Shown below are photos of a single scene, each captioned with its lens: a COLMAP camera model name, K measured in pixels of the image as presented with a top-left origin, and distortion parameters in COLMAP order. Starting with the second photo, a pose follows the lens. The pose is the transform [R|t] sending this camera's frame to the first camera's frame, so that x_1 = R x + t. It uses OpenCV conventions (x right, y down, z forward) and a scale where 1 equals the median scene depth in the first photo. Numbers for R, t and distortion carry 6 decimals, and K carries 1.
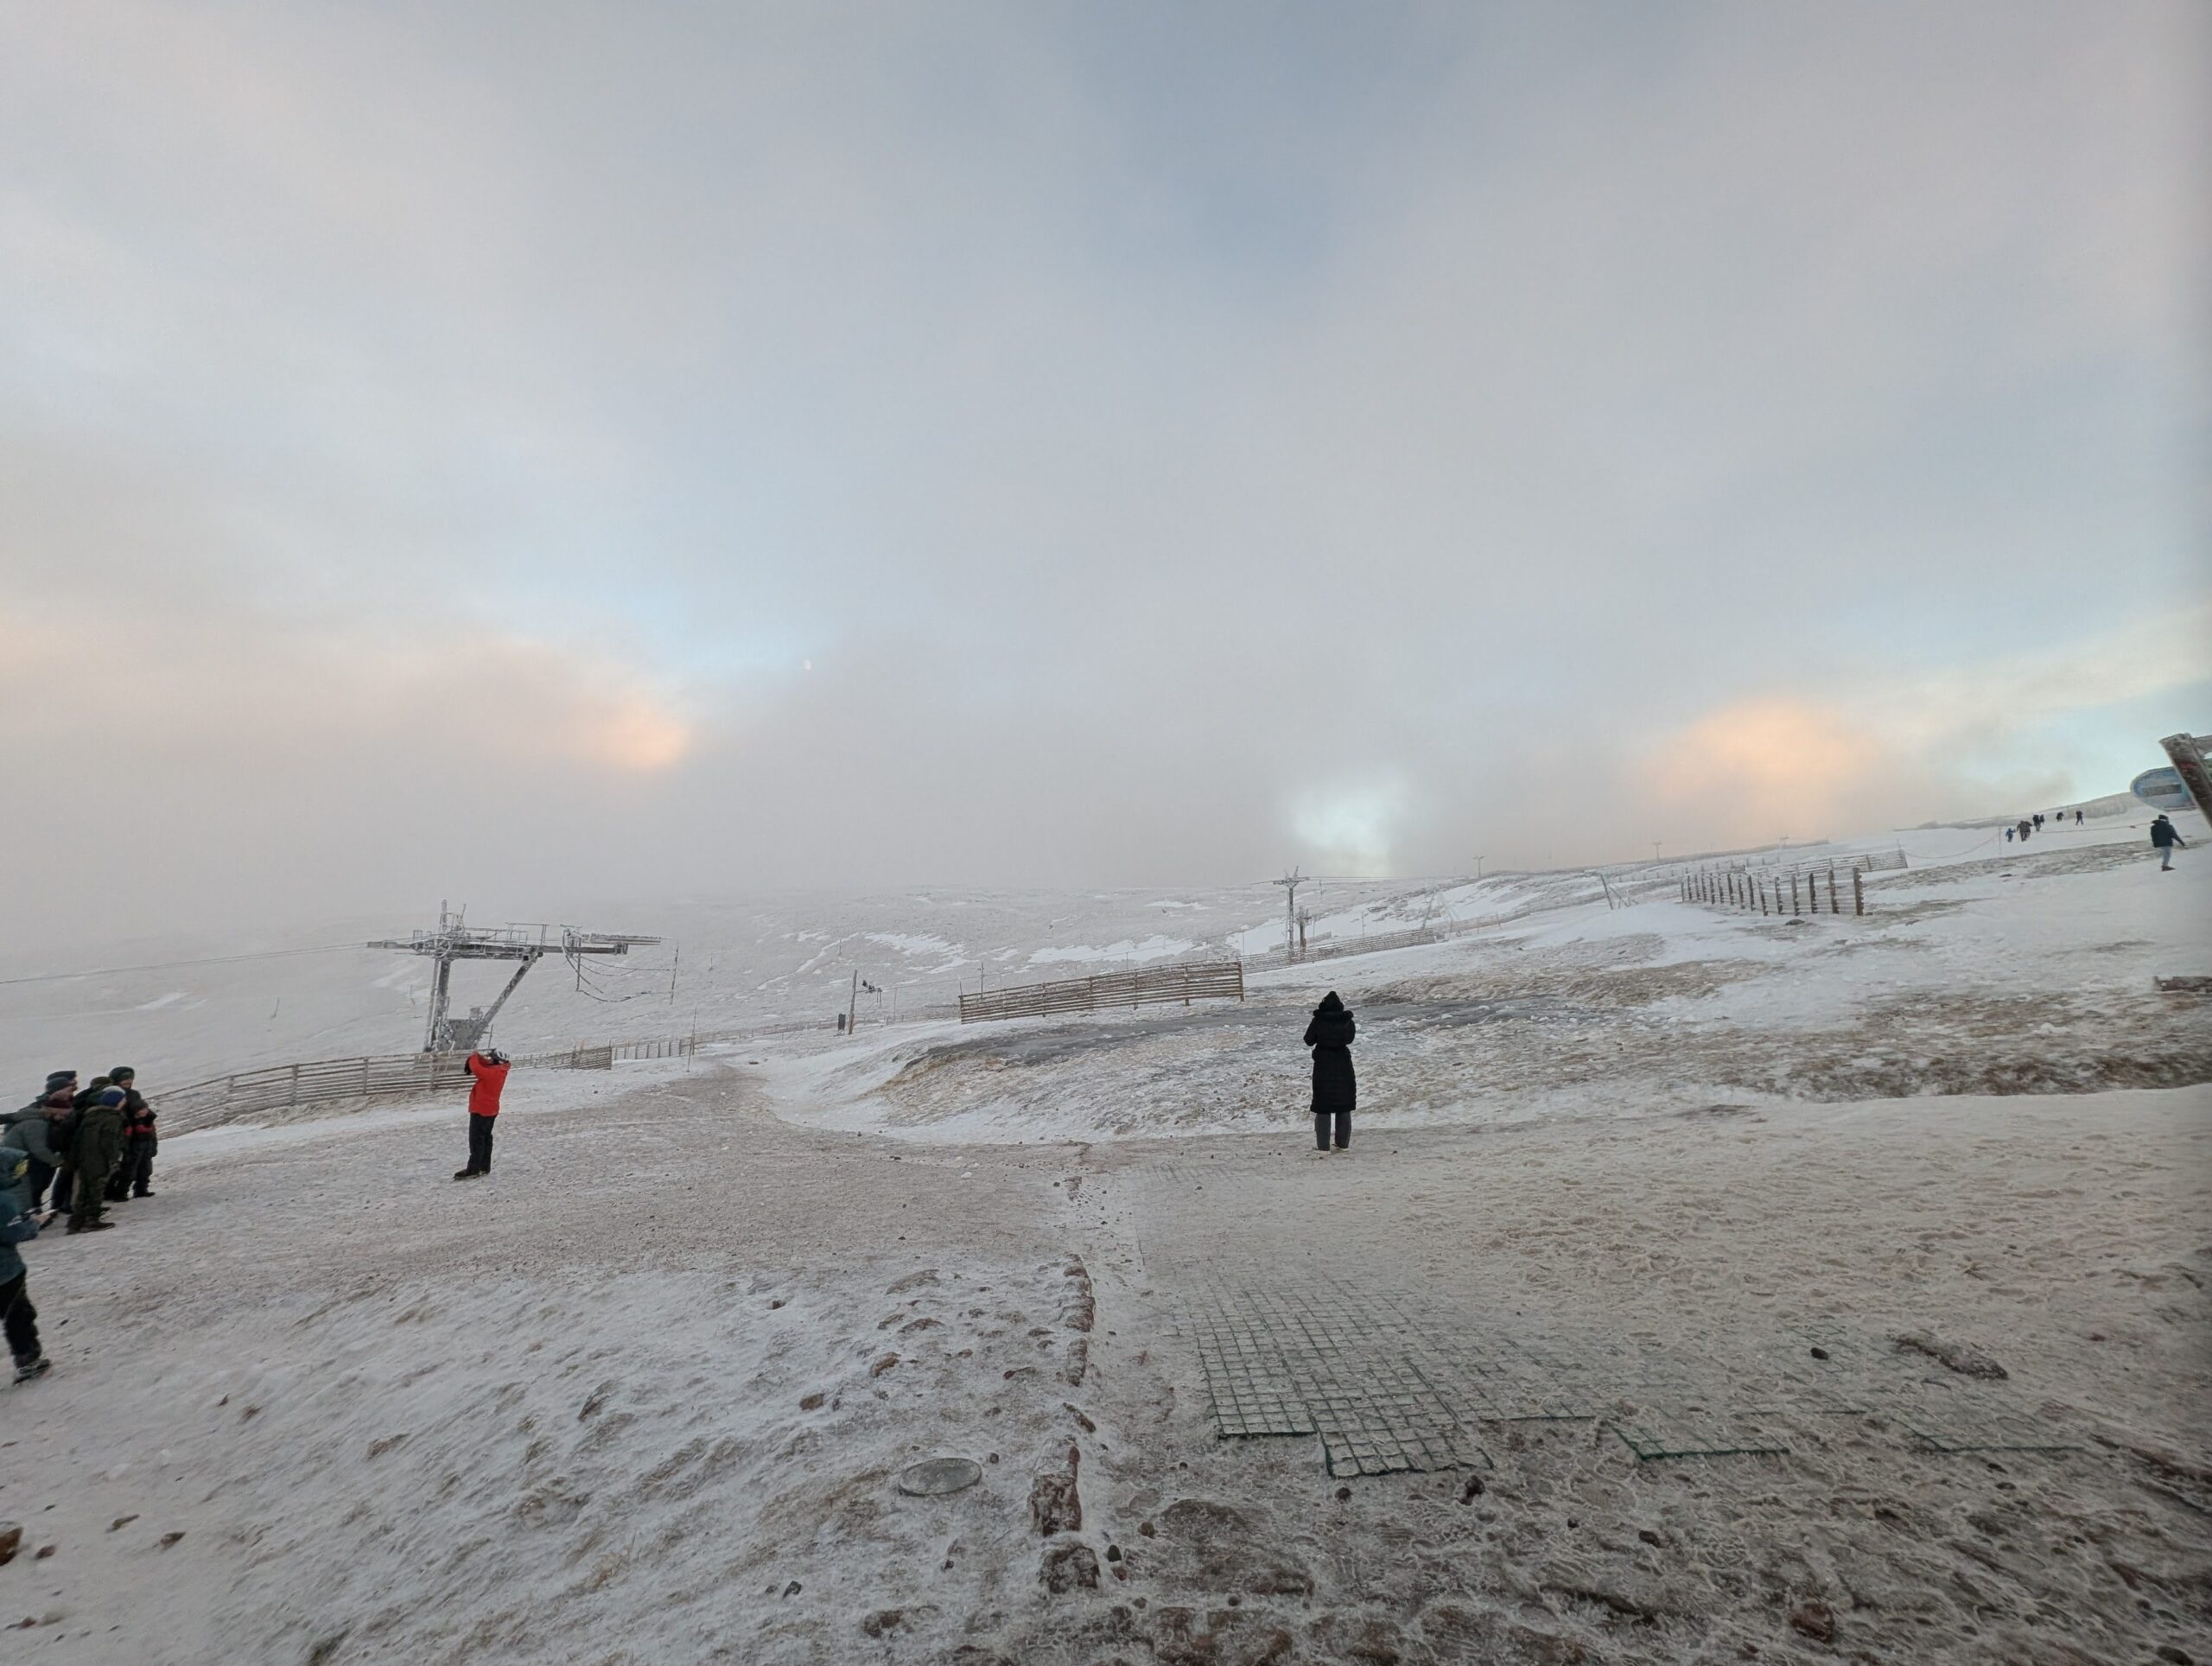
lens RADIAL K [[893.2, 0, 1112.0], [0, 893.2, 819.9], [0, 0, 1]] dist [-0.001604, -0.000352]
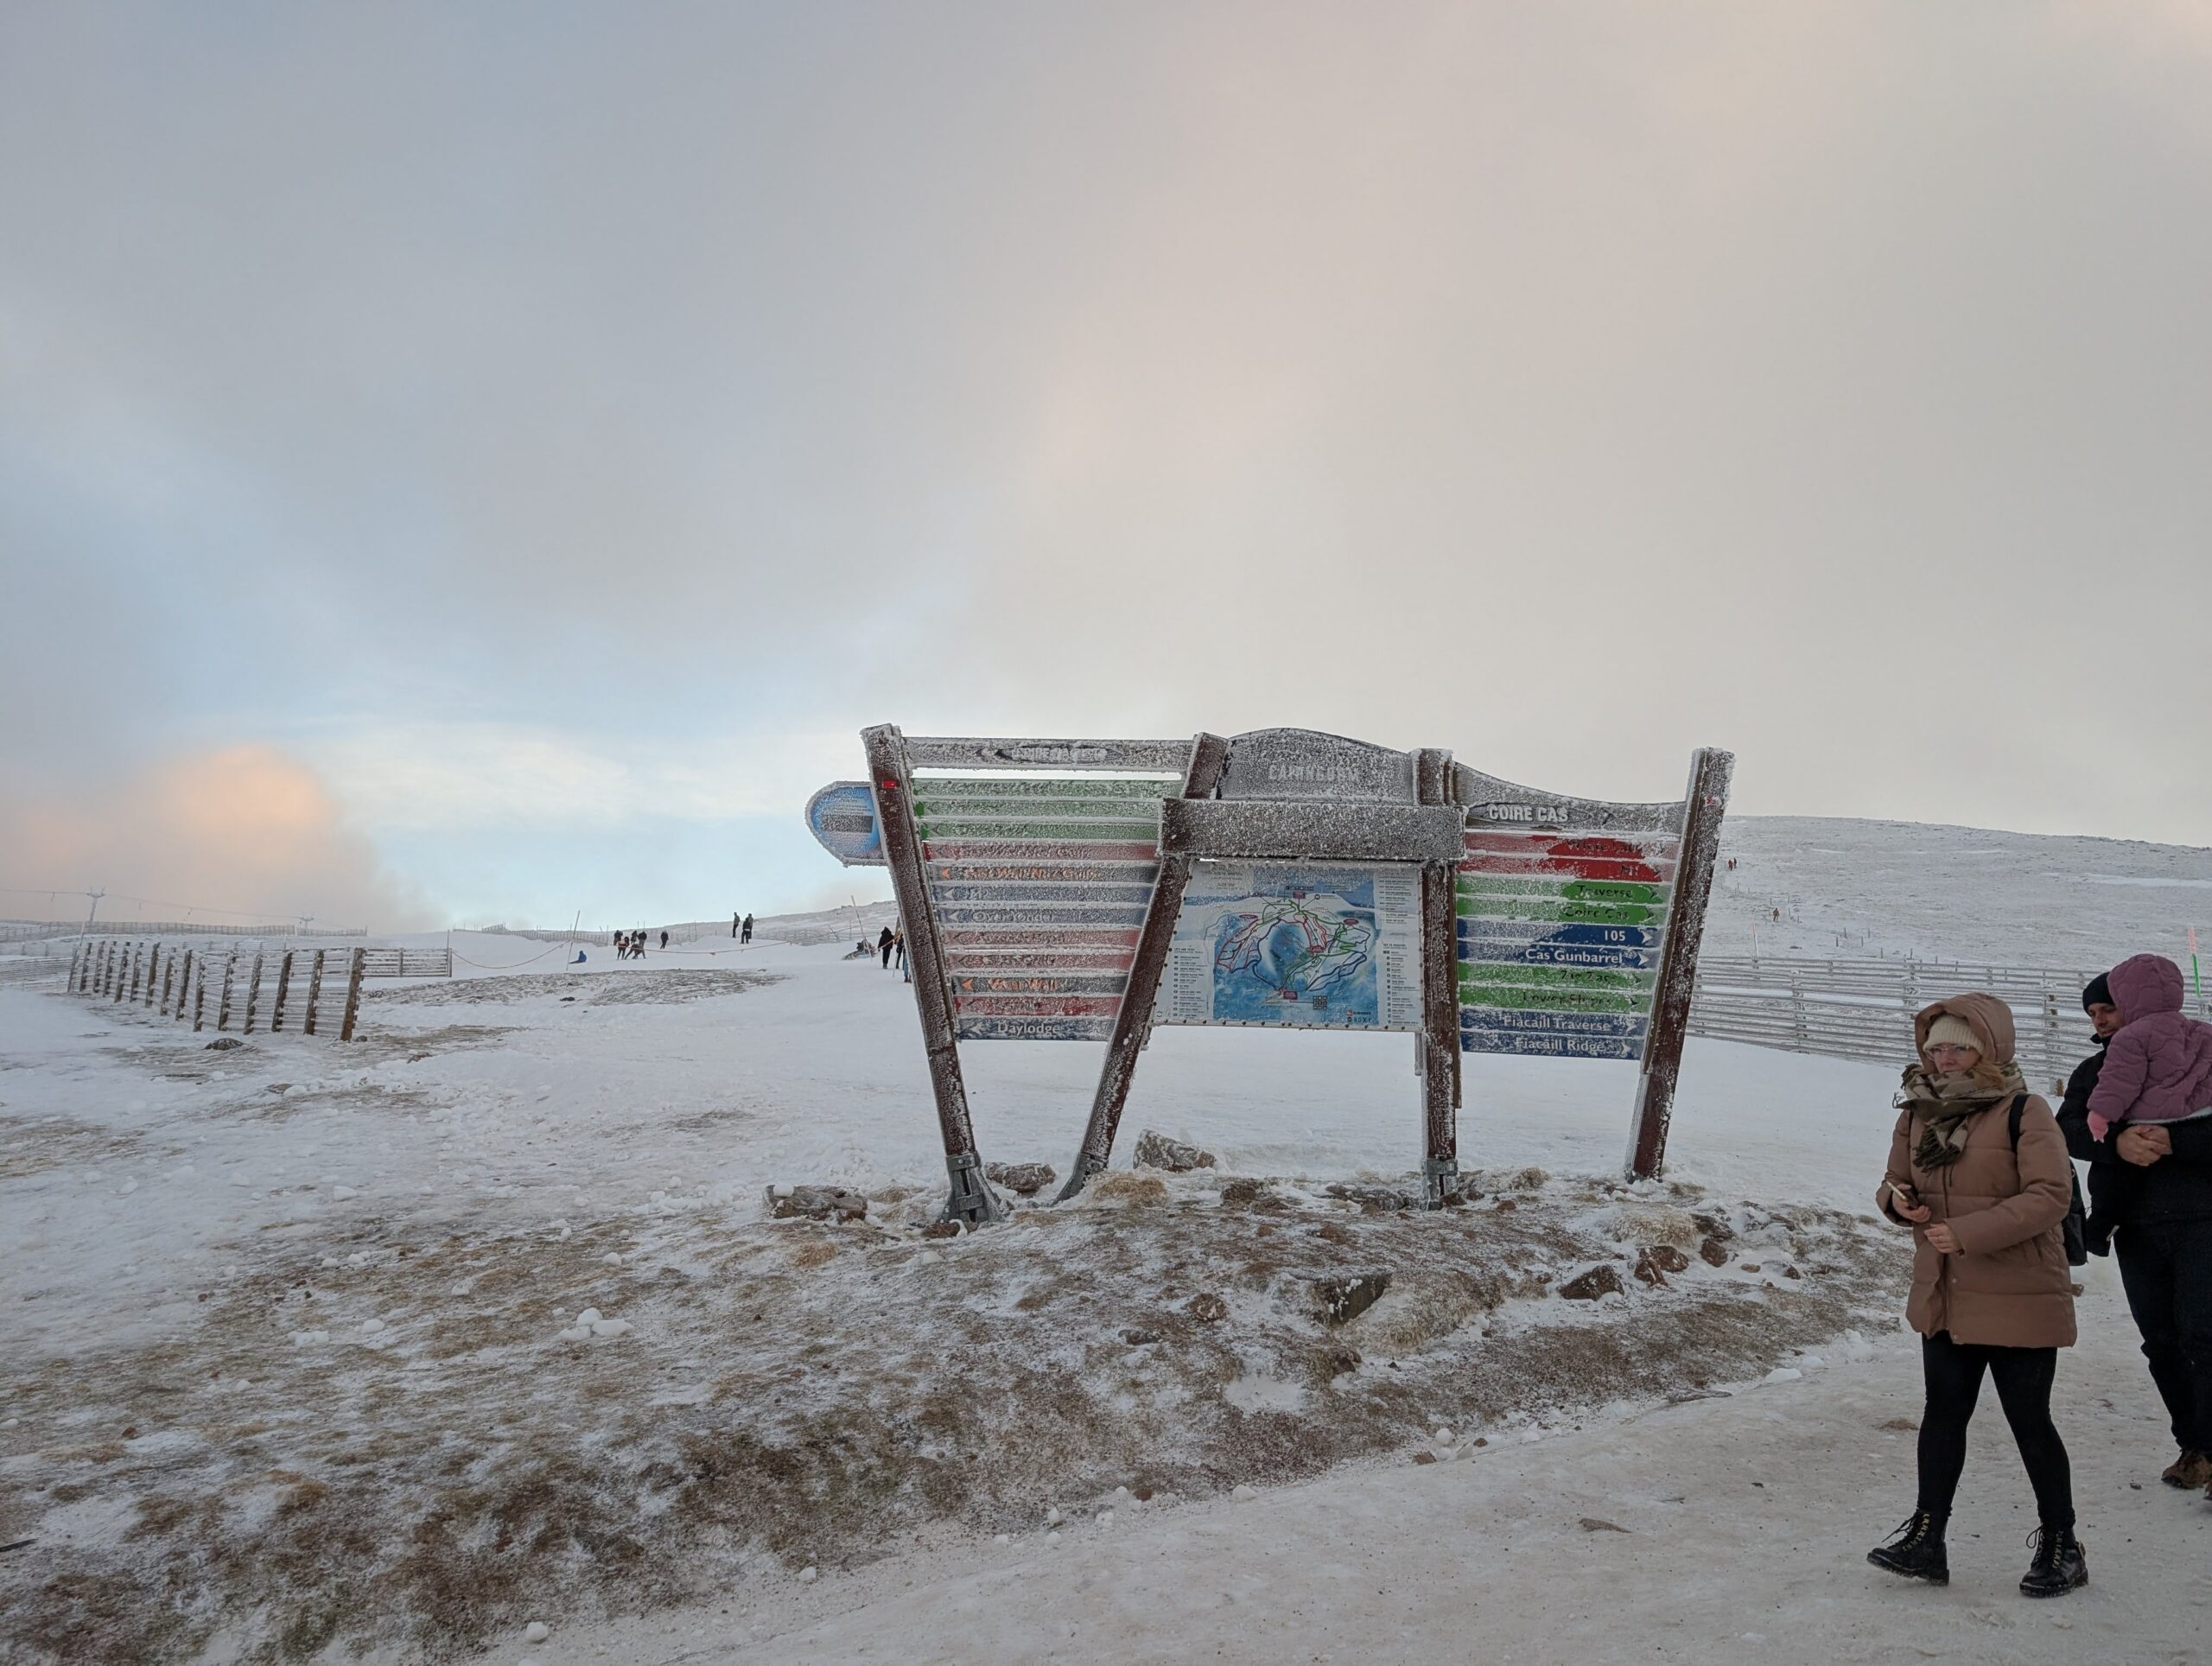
lens RADIAL K [[1536.6, 0, 1110.5], [0, 1536.6, 832.2], [0, 0, 1]] dist [0.007333, -0.000077]
pose [[0.424009, 0.194902, 0.884437, 0.403434], [-0.174142, 0.975891, -0.131570, 0.055921], [-0.888758, -0.098231, 0.447728, 0.411290]]
